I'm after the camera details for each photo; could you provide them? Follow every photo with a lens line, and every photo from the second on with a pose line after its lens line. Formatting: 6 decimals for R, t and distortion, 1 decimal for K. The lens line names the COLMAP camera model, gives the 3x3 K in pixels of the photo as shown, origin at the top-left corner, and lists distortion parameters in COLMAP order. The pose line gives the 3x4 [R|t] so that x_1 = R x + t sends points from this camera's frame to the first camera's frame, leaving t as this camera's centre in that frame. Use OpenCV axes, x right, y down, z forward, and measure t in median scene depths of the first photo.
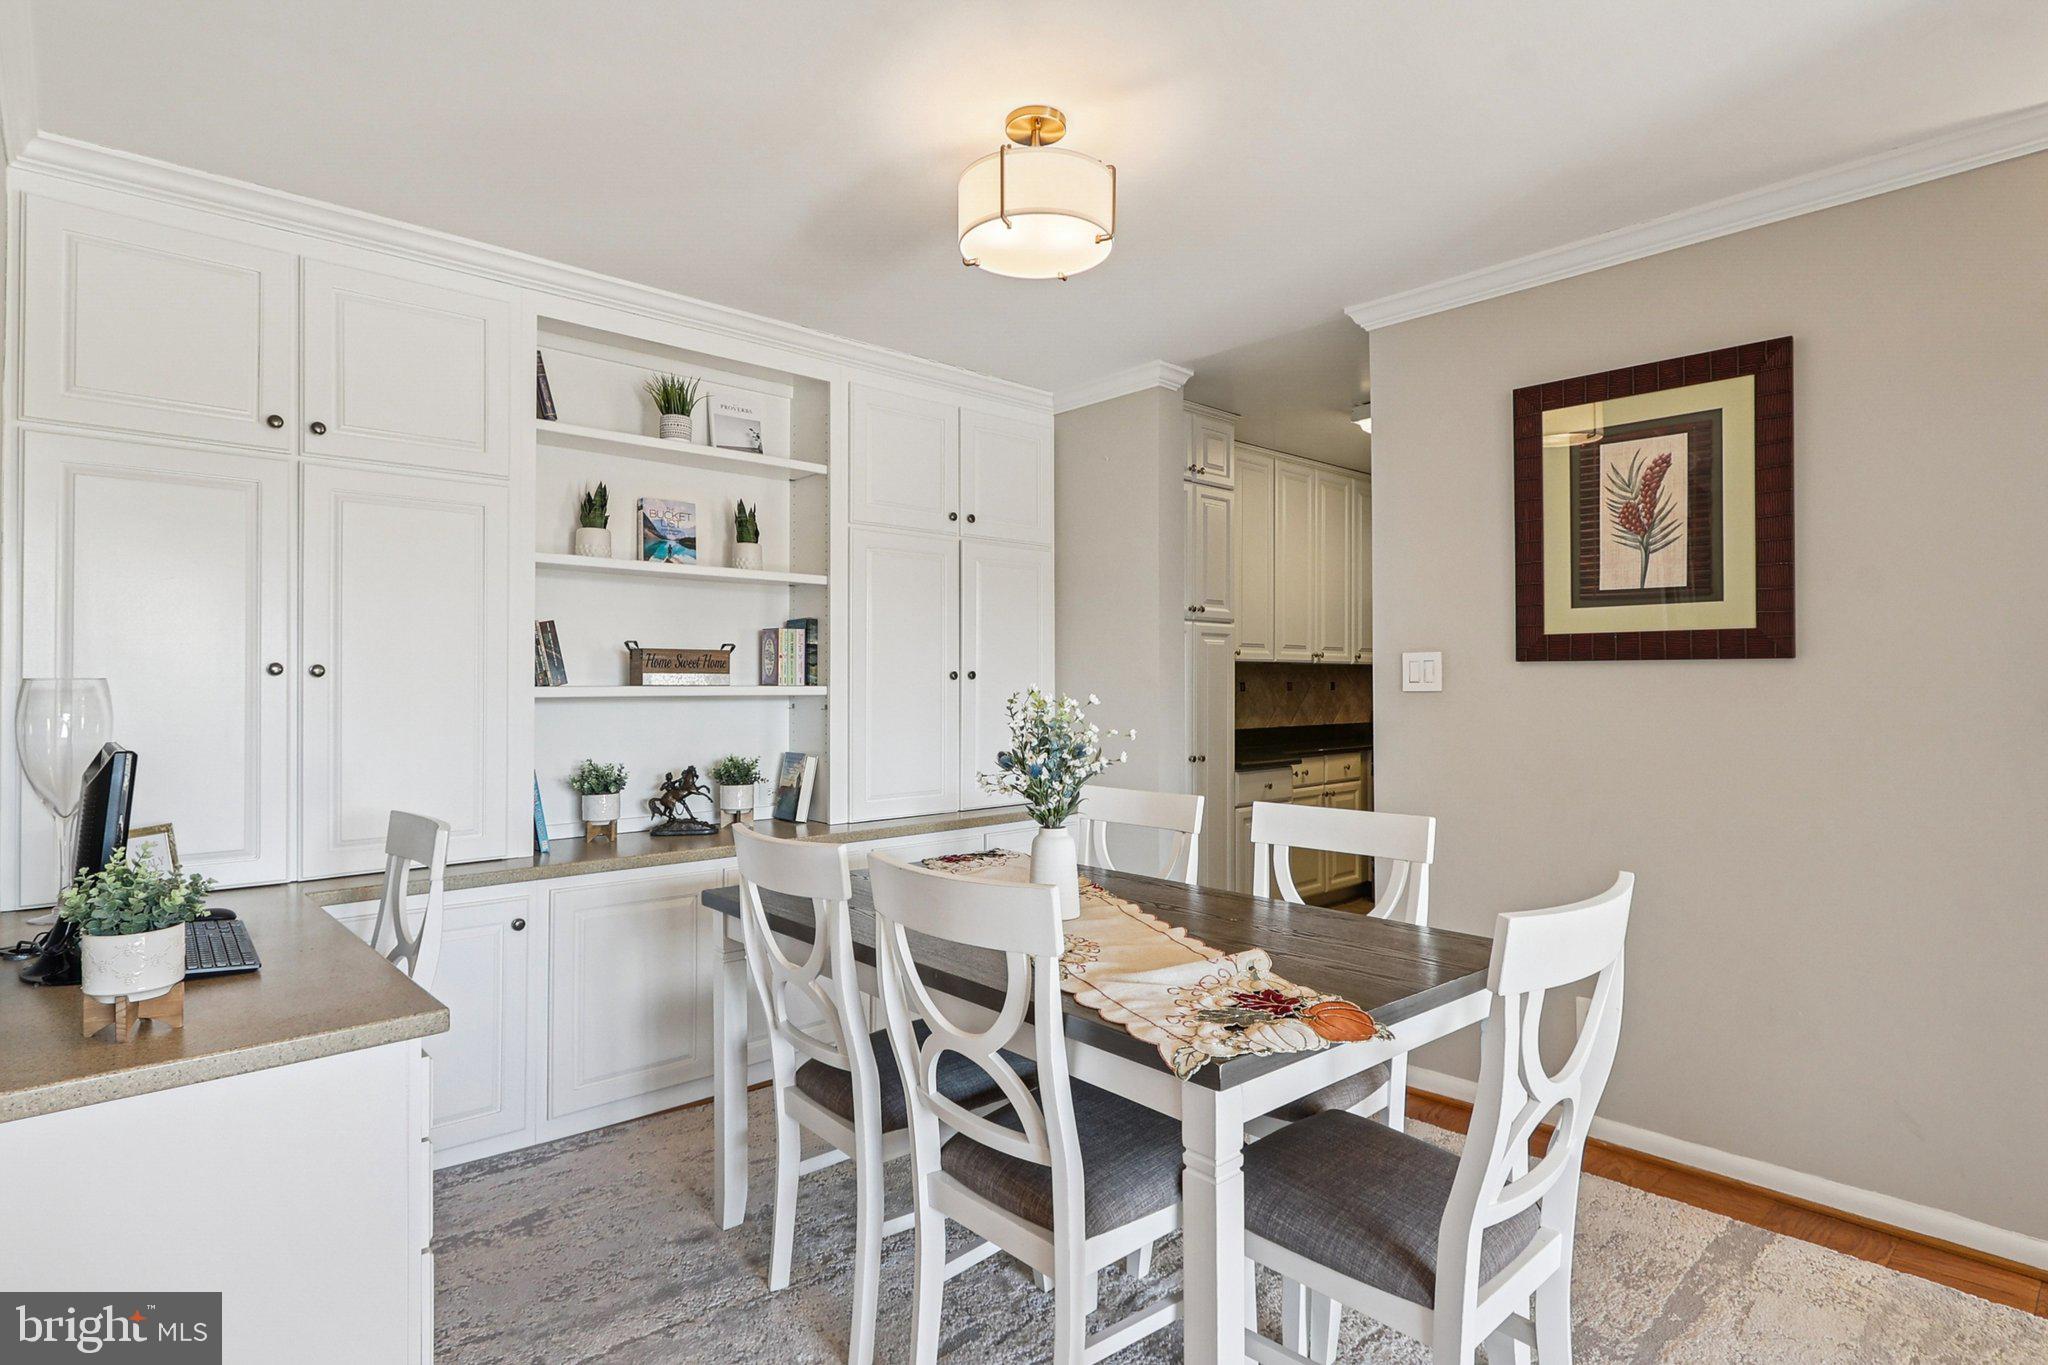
lens RADIAL K [[1066.1, 0, 1013.4], [0, 1066.1, 673.1], [0, 0, 1]] dist [0.013852, -0.000354]
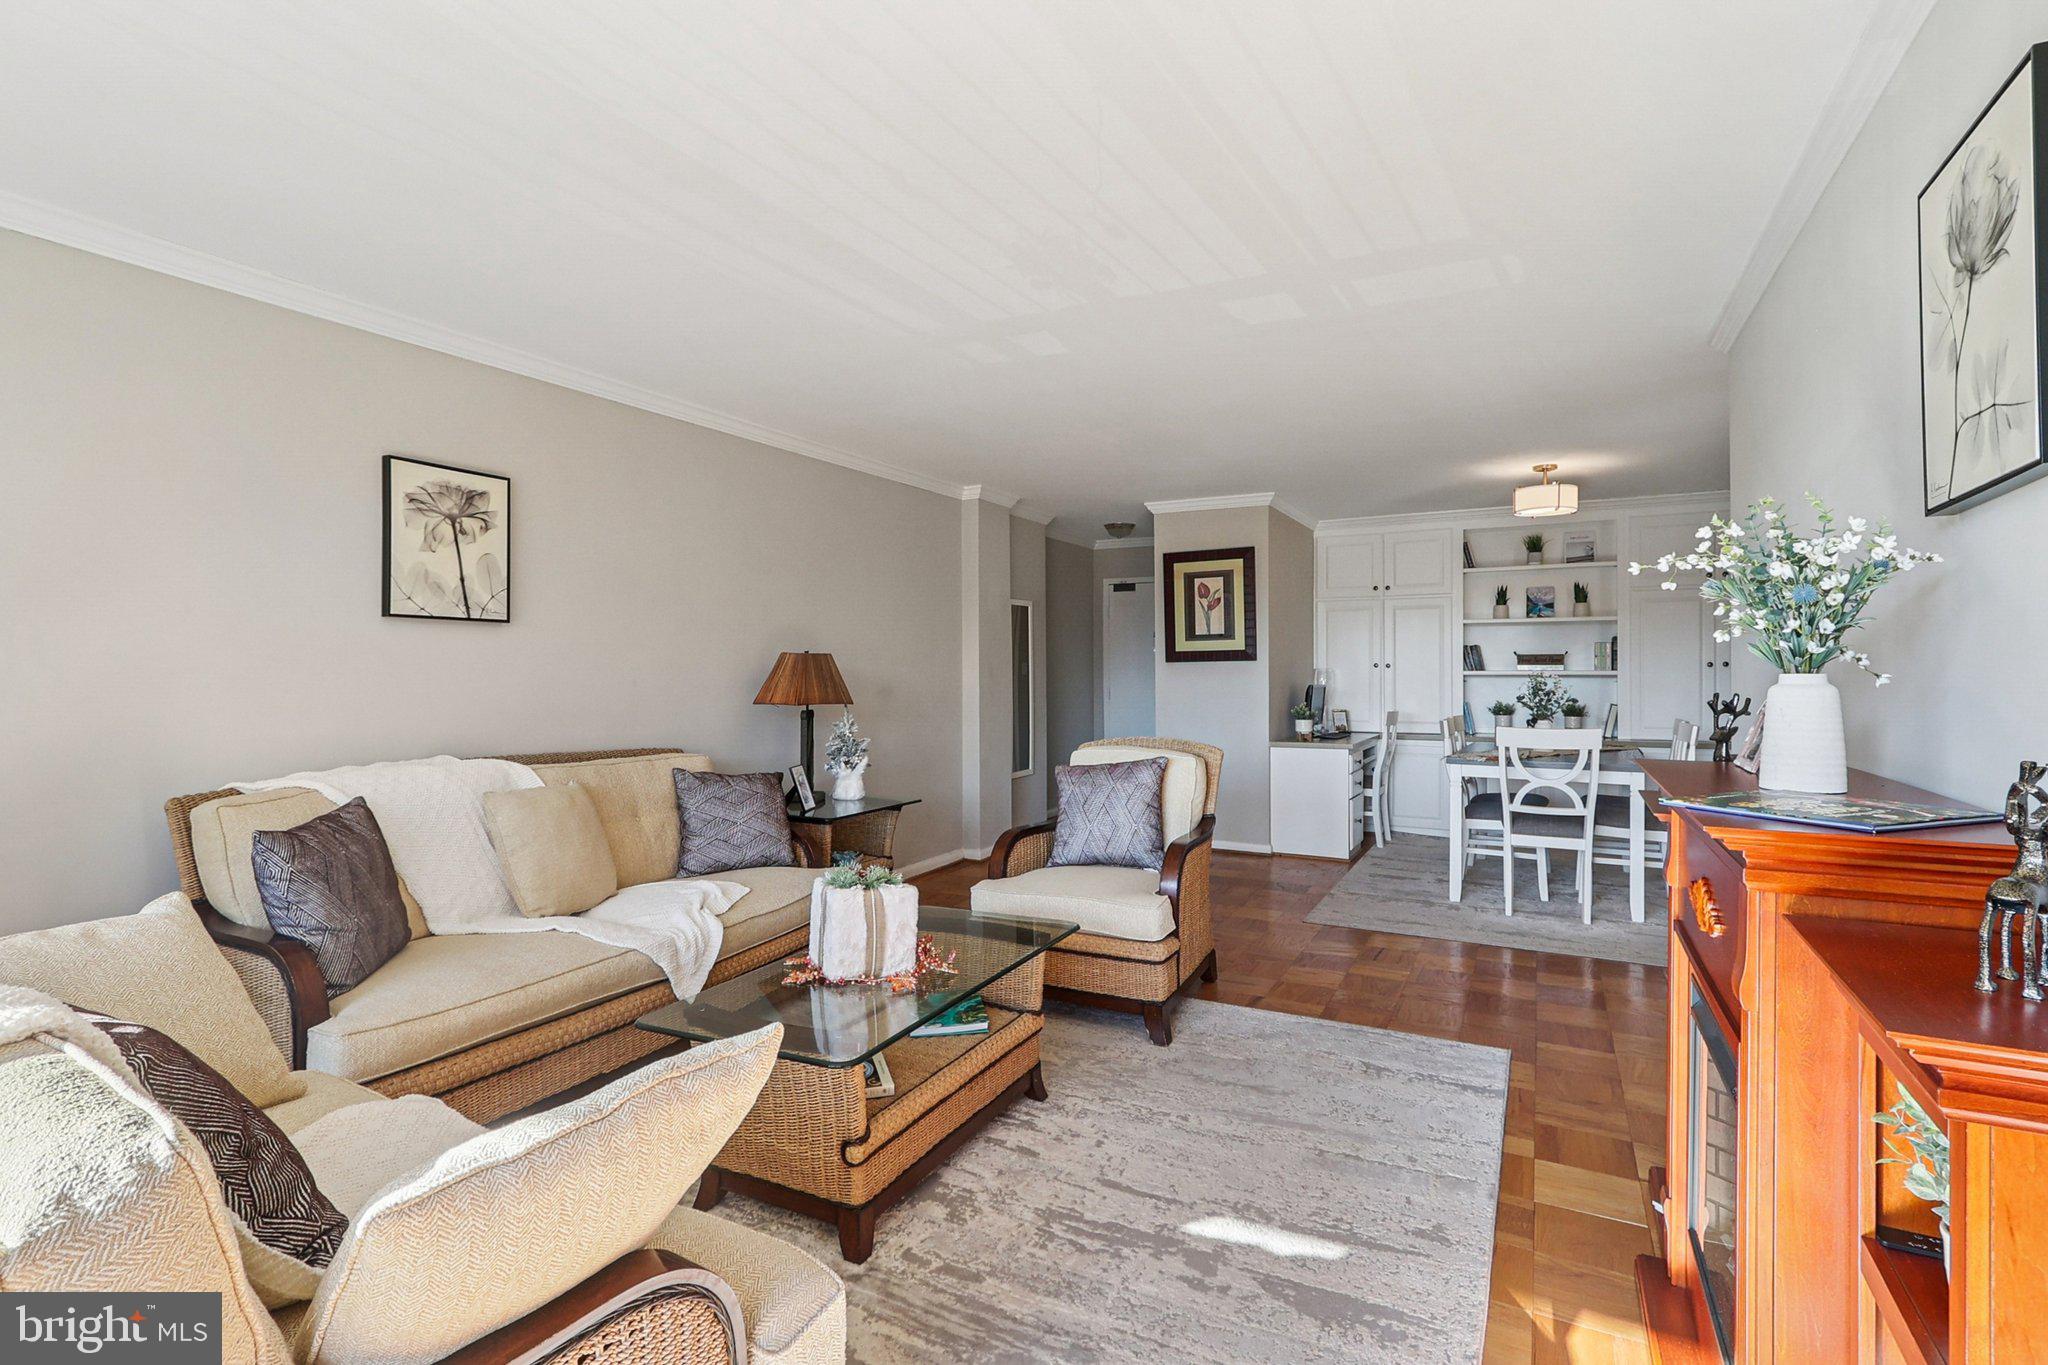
lens RADIAL K [[961.4, 0, 1014.9], [0, 961.4, 668.3], [0, 0, 1]] dist [0.003351, -0.000303]
pose [[0.315589, -0.003416, -0.948890, 1.285524], [0.009832, 0.999952, -0.000330, -0.002964], [0.948845, -0.009226, 0.315608, -0.706169]]
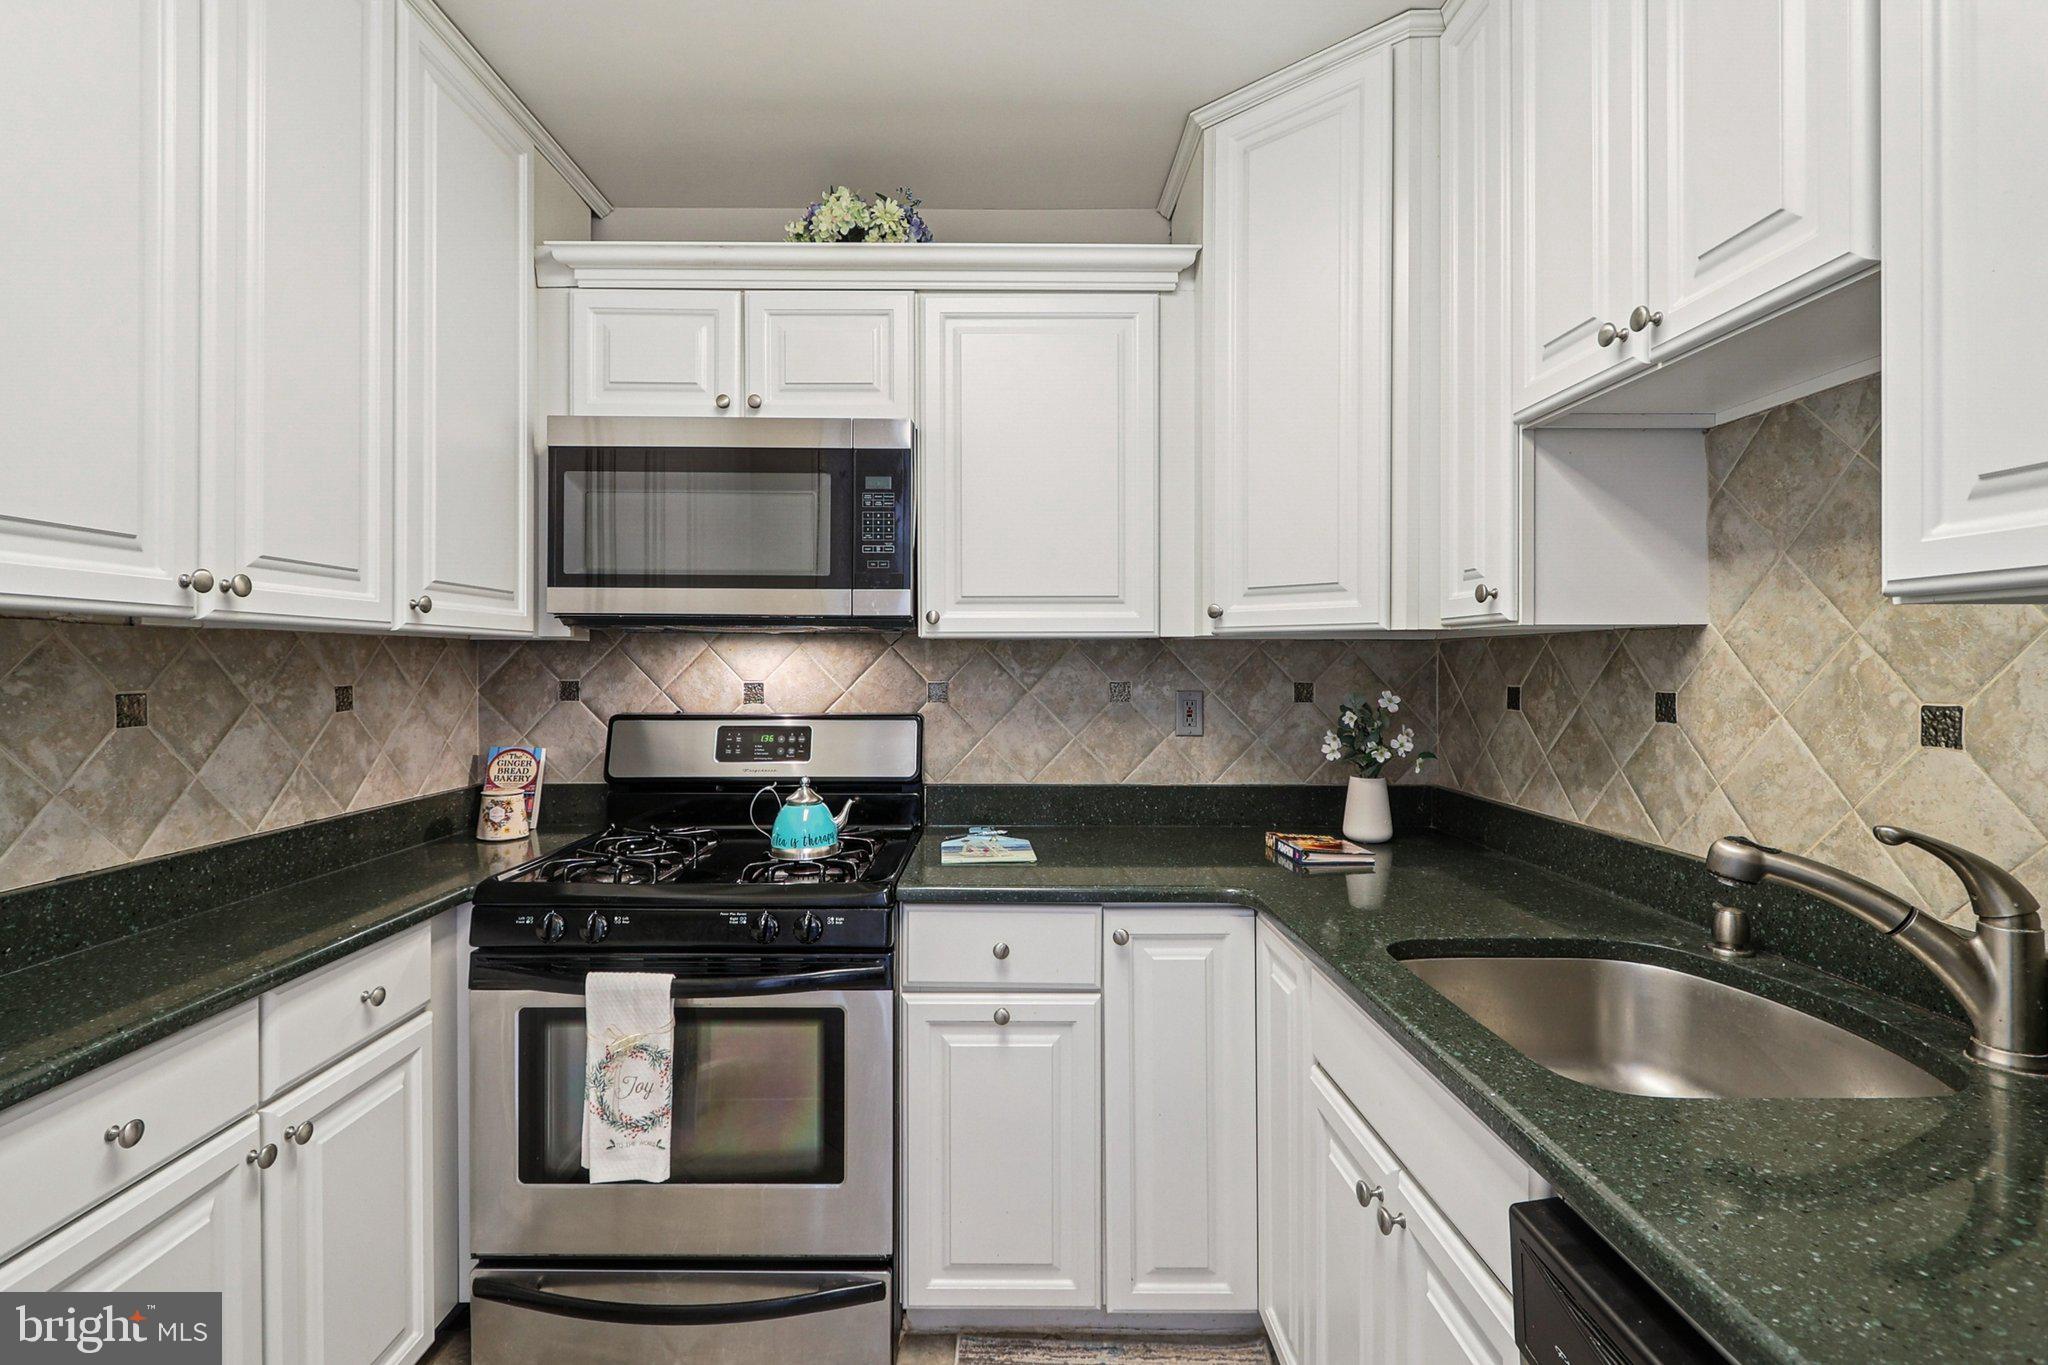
lens RADIAL K [[944.6, 0, 1009.5], [0, 944.6, 663.7], [0, 0, 1]] dist [-0.000747, -0.000266]
pose [[0.672101, 0.002982, 0.740453, 0.411903], [-0.009307, 0.999947, 0.004420, -0.003537], [-0.740401, -0.009862, 0.672093, 1.215092]]
